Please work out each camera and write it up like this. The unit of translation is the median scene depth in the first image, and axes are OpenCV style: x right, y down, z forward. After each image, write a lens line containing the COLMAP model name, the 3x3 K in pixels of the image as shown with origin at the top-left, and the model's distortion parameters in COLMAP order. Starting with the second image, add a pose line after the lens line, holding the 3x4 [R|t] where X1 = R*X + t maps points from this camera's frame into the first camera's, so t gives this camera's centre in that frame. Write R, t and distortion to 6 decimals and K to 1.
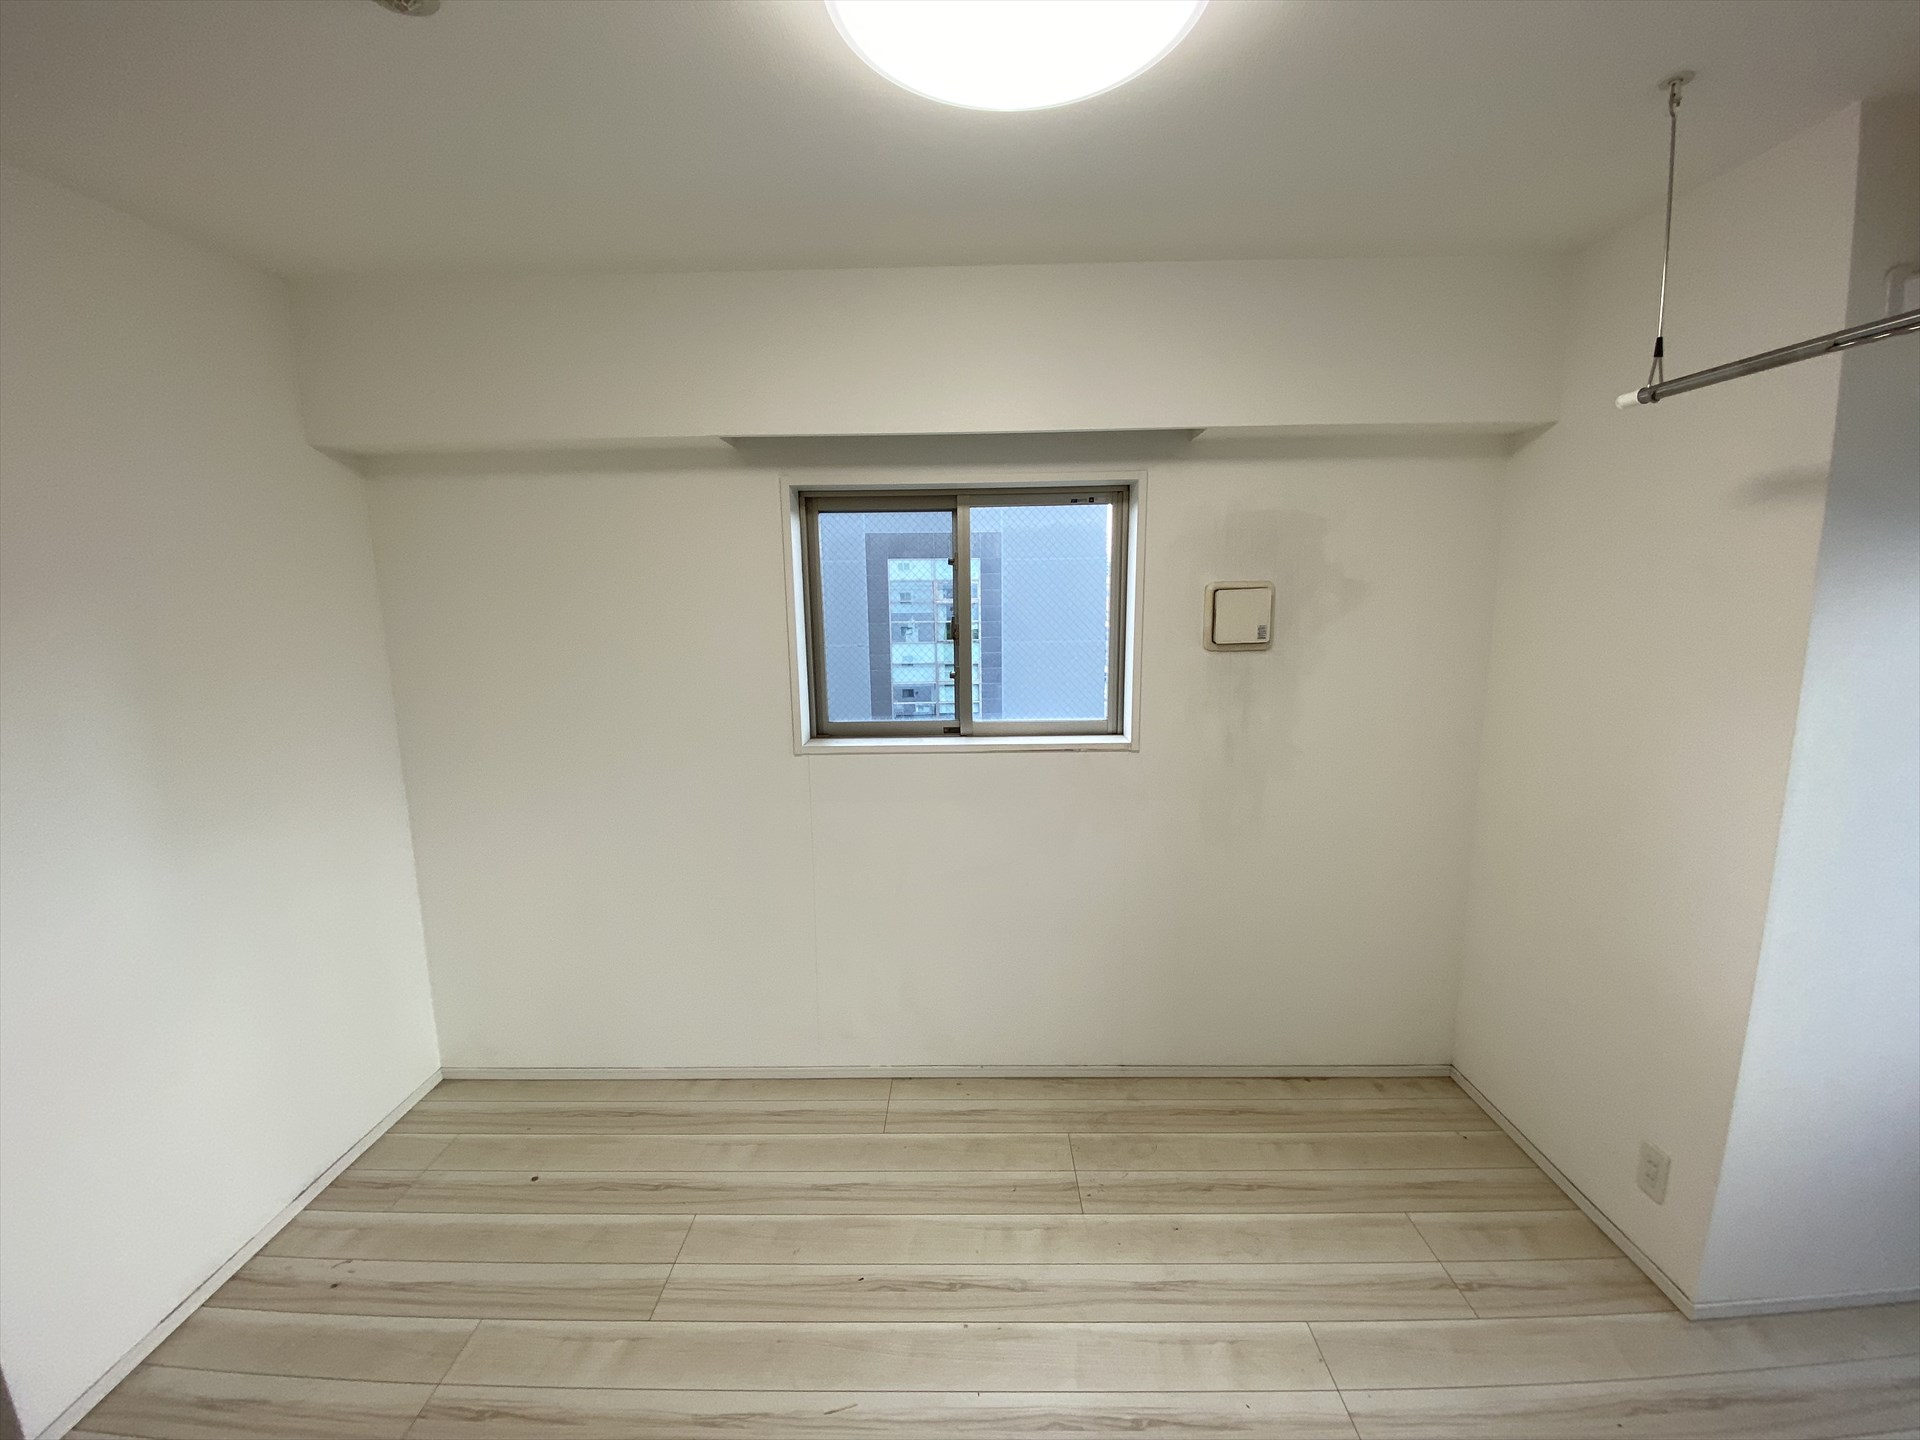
lens RADIAL K [[775.7, 0, 958.7], [0, 775.7, 711.8], [0, 0, 1]] dist [0.011750, -0.018013]
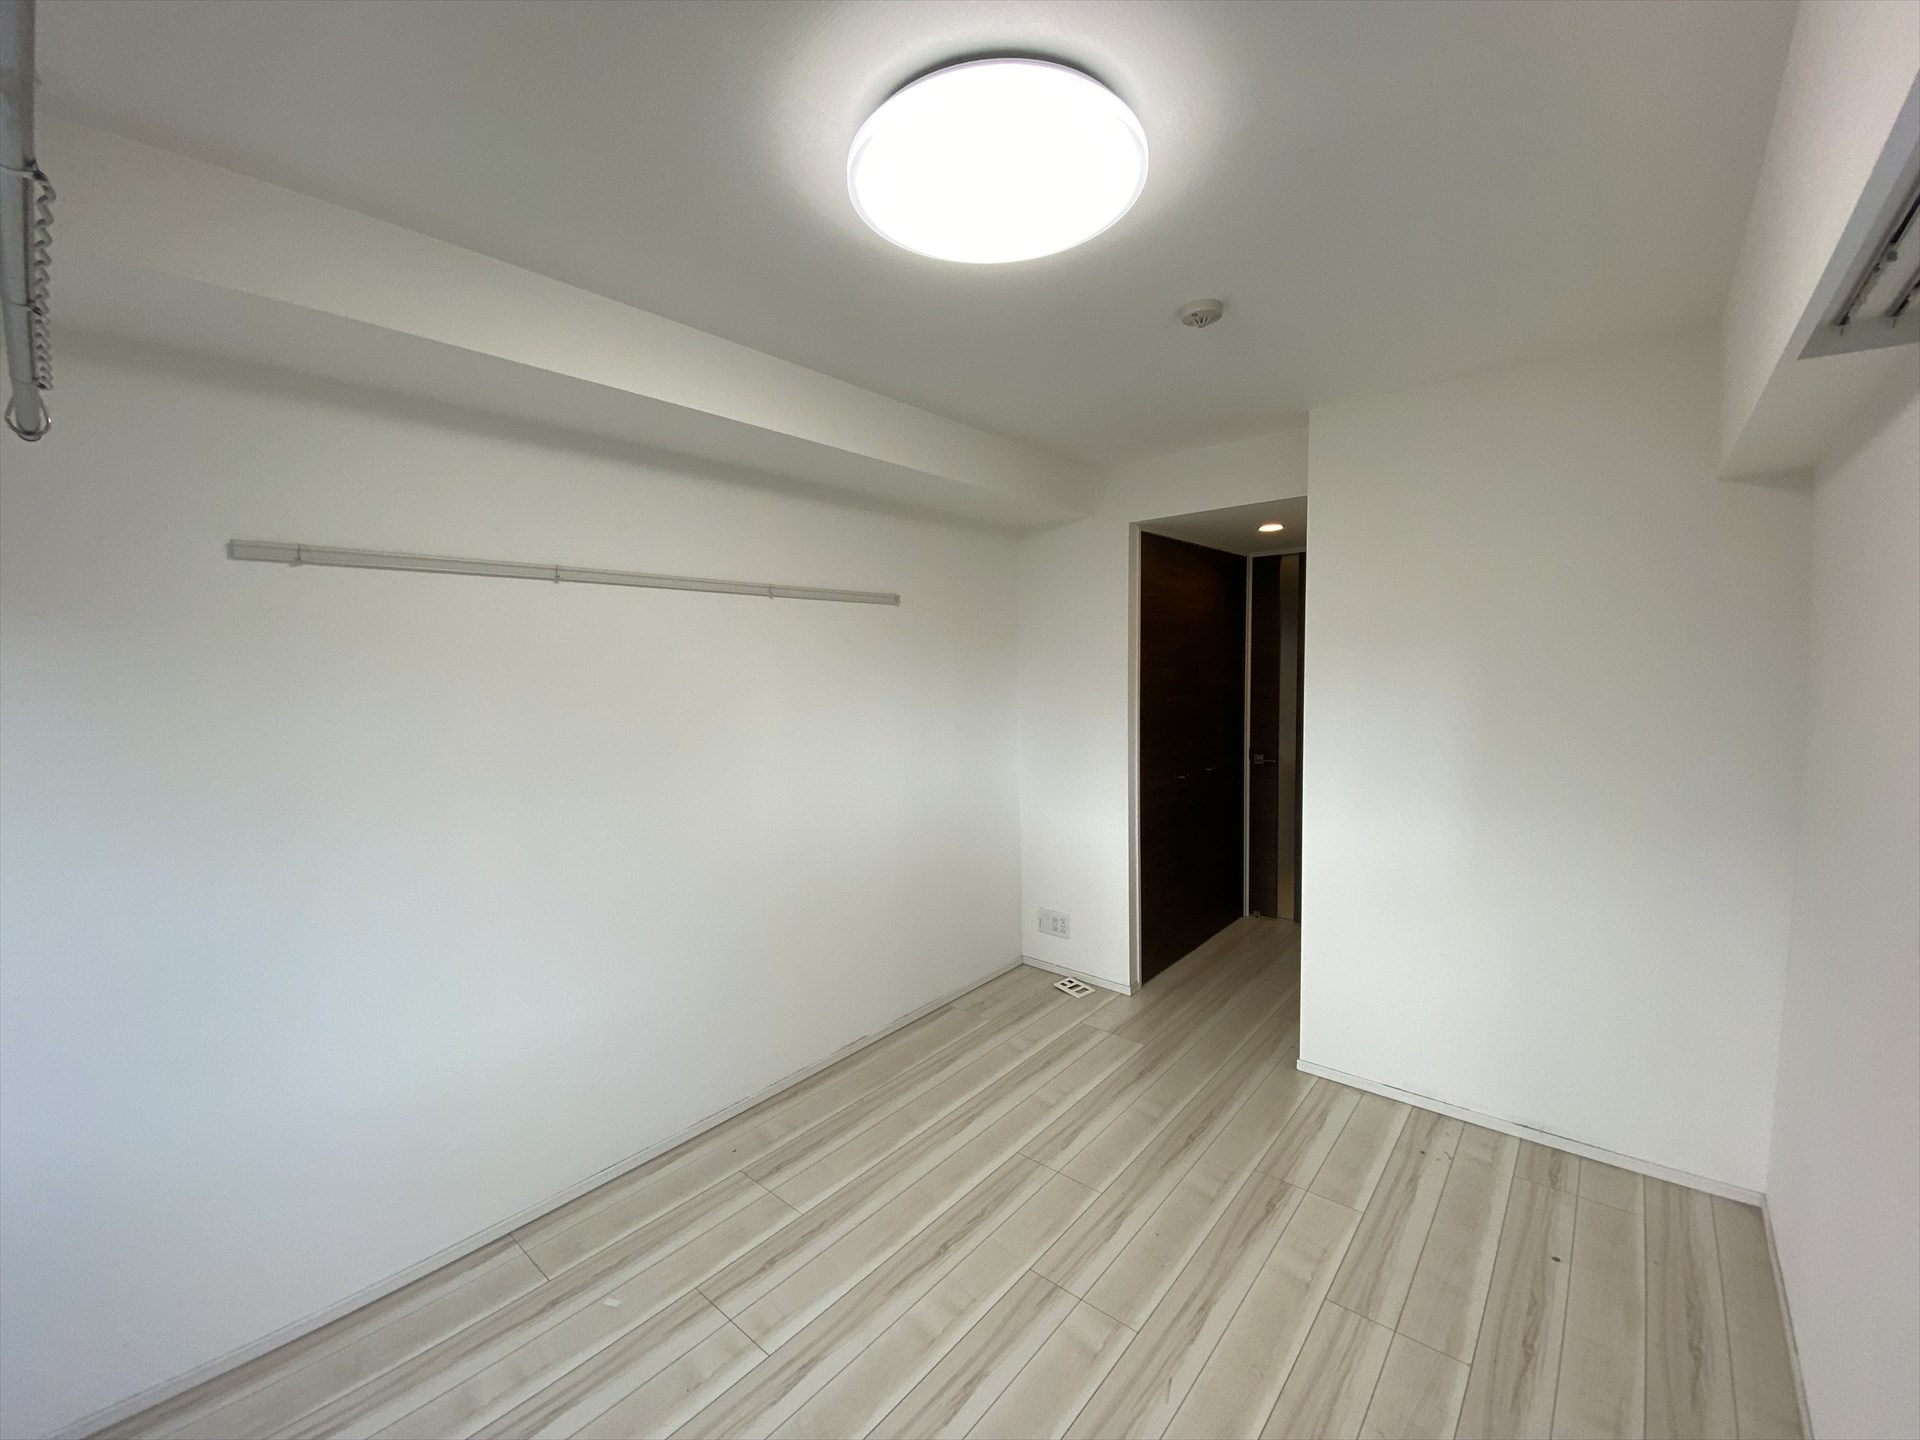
lens RADIAL K [[787.7, 0, 956.3], [0, 787.7, 712.9], [0, 0, 1]] dist [0.011506, -0.016289]
pose [[-0.629204, 0.079122, -0.773202, 0.620837], [-0.102086, 0.977774, 0.183130, -0.142825], [0.770507, 0.194159, -0.607142, 0.969421]]
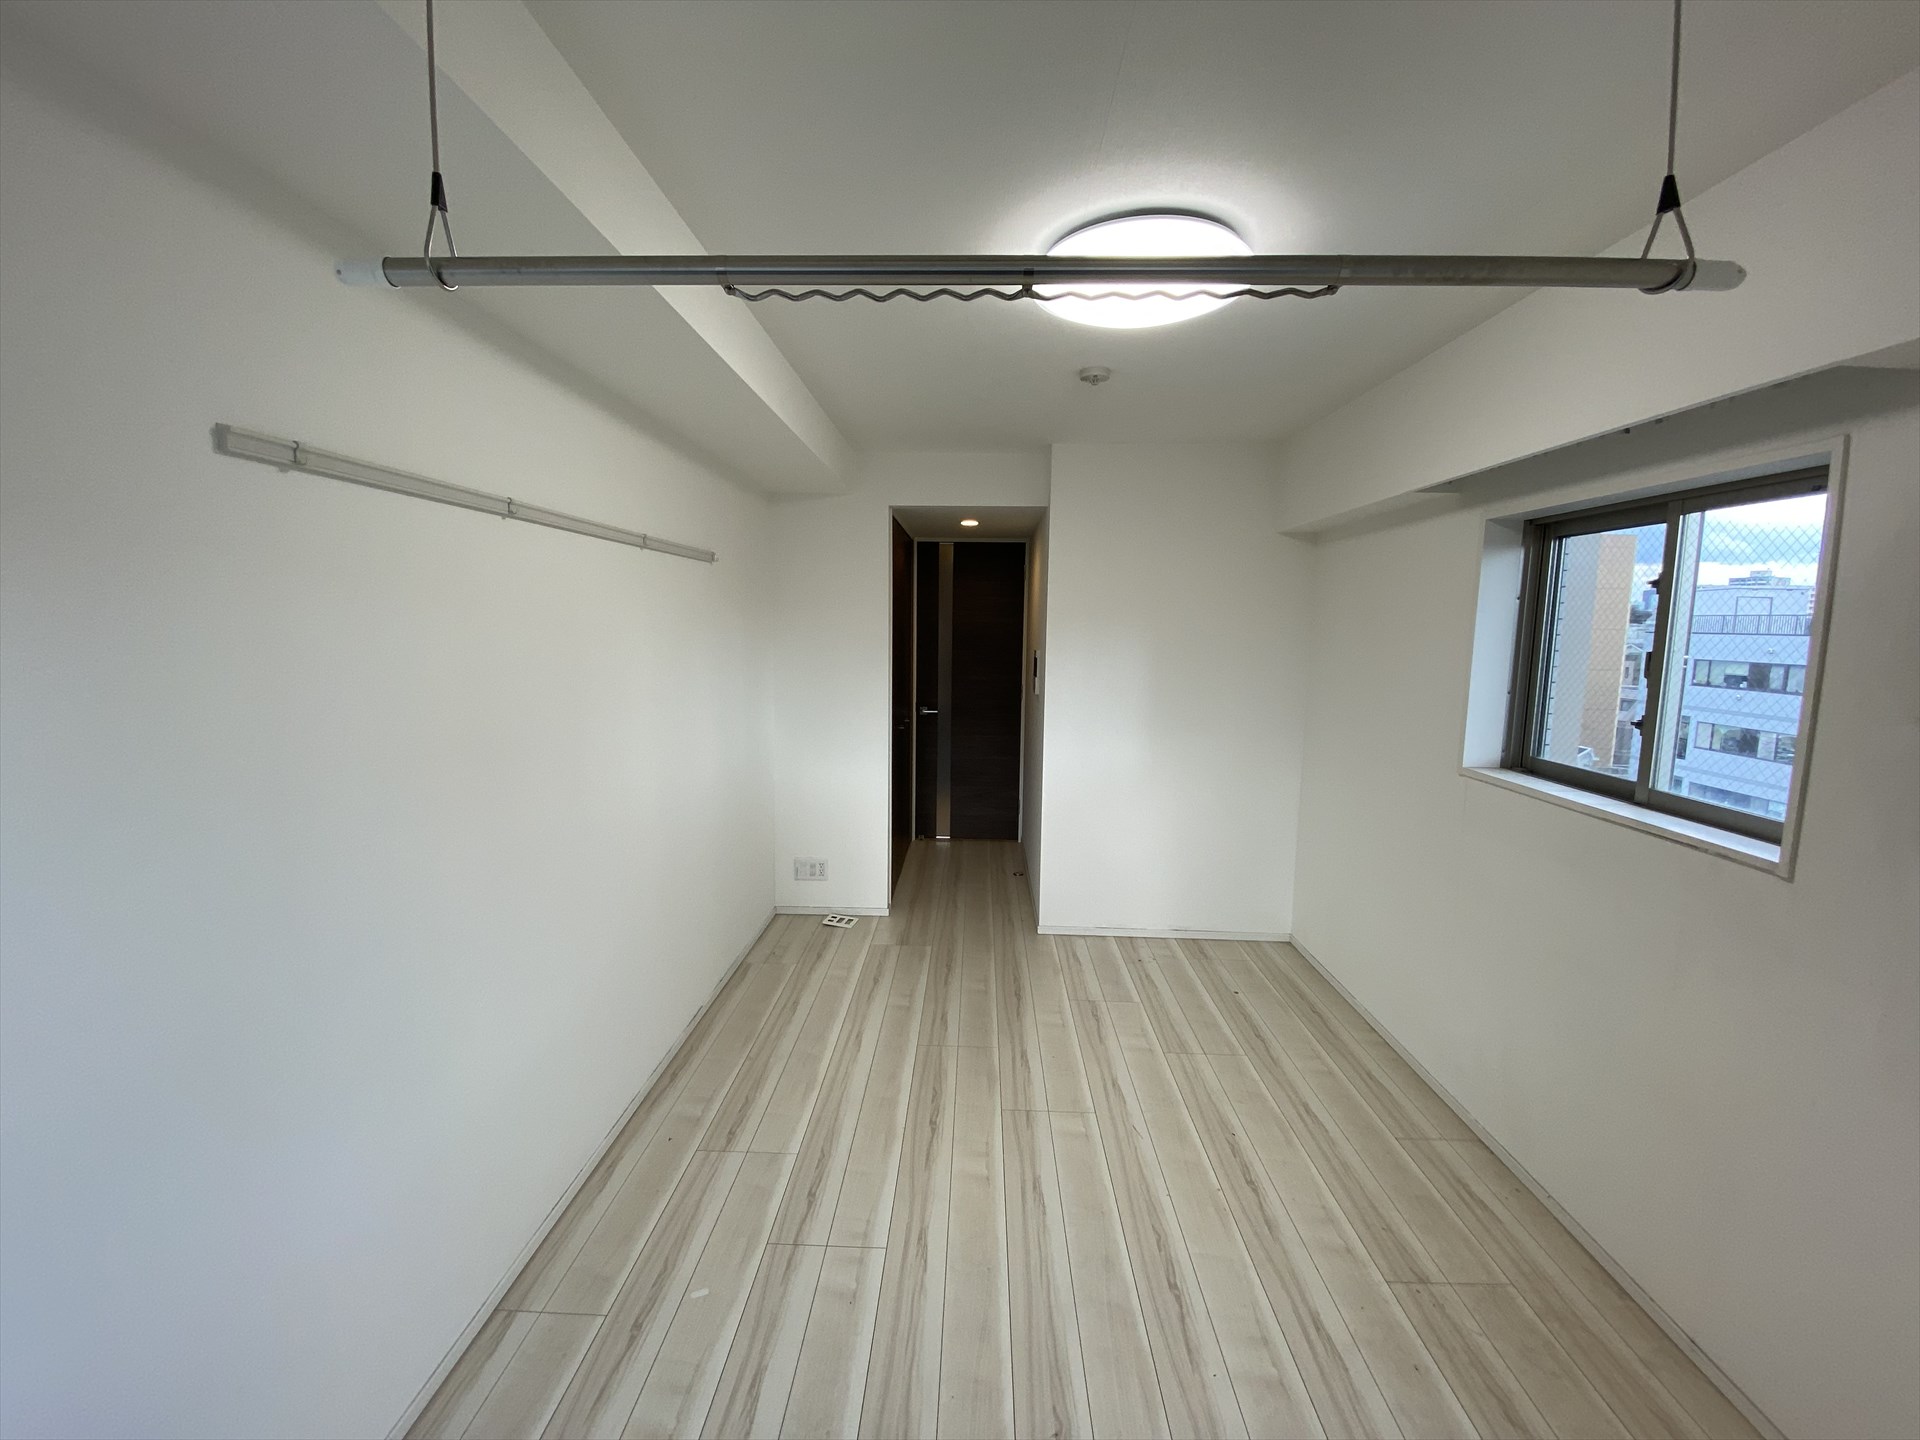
lens RADIAL K [[775.7, 0, 958.7], [0, 775.7, 711.8], [0, 0, 1]] dist [0.011750, -0.018013]
pose [[-0.010775, 0.129255, -0.991553, 1.006514], [-0.172839, 0.976444, 0.129164, -0.052665], [0.984891, 0.172771, 0.011820, 0.370588]]
